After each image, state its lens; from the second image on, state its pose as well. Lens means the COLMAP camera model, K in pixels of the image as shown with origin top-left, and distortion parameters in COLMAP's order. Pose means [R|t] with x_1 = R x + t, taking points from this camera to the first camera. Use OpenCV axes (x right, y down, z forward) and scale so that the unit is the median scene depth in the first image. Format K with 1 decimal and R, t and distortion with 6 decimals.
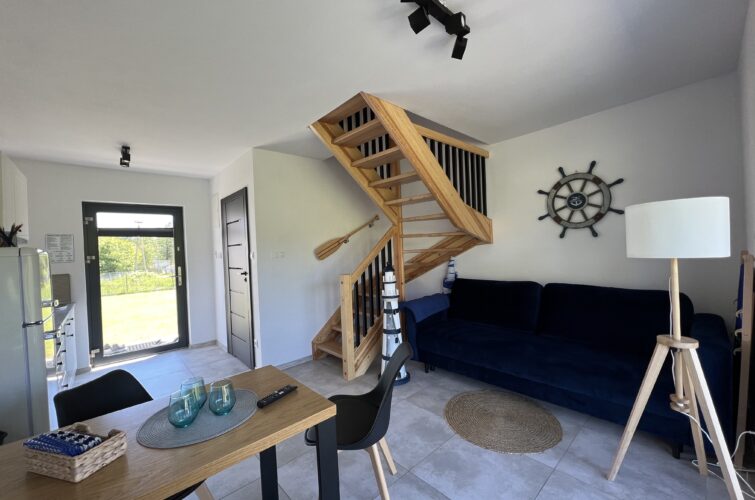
lens RADIAL K [[301.9, 0, 376.5], [0, 301.9, 251.4], [0, 0, 1]] dist [-0.000300, -0.000015]
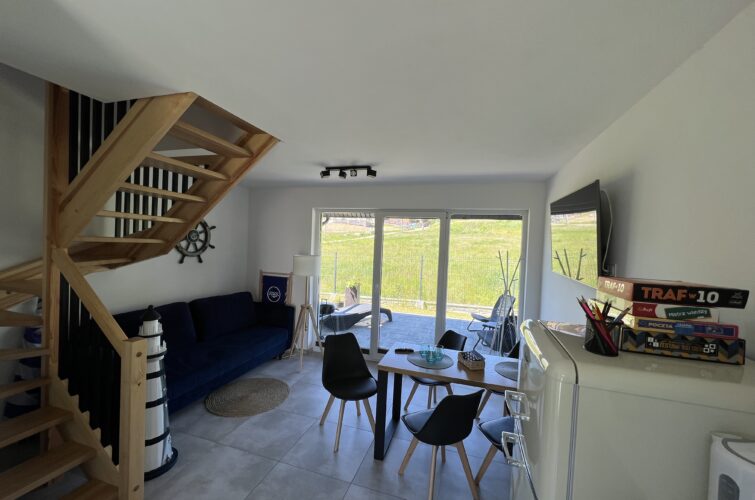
lens RADIAL K [[301.9, 0, 378.7], [0, 301.9, 249.9], [0, 0, 1]] dist [-0.000300, -0.000015]
pose [[-0.502018, 0.007645, 0.864823, -0.931835], [-0.002292, 0.999946, -0.010170, -0.096360], [-0.864854, -0.007087, -0.501974, 0.992371]]
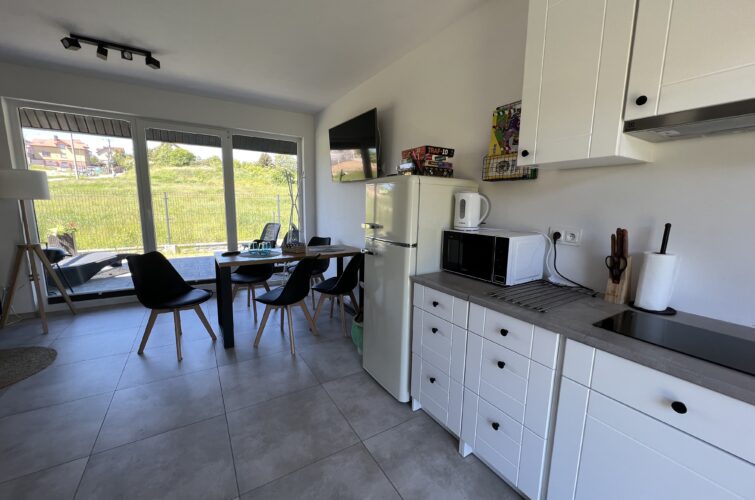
lens RADIAL K [[301.9, 0, 378.3], [0, 301.9, 251.6], [0, 0, 1]] dist [-0.000300, -0.000015]
pose [[-0.982447, 0.000545, 0.186543, -0.809609], [0.031572, 0.986055, 0.163396, 0.065899], [-0.183853, 0.166417, -0.968764, 1.353673]]
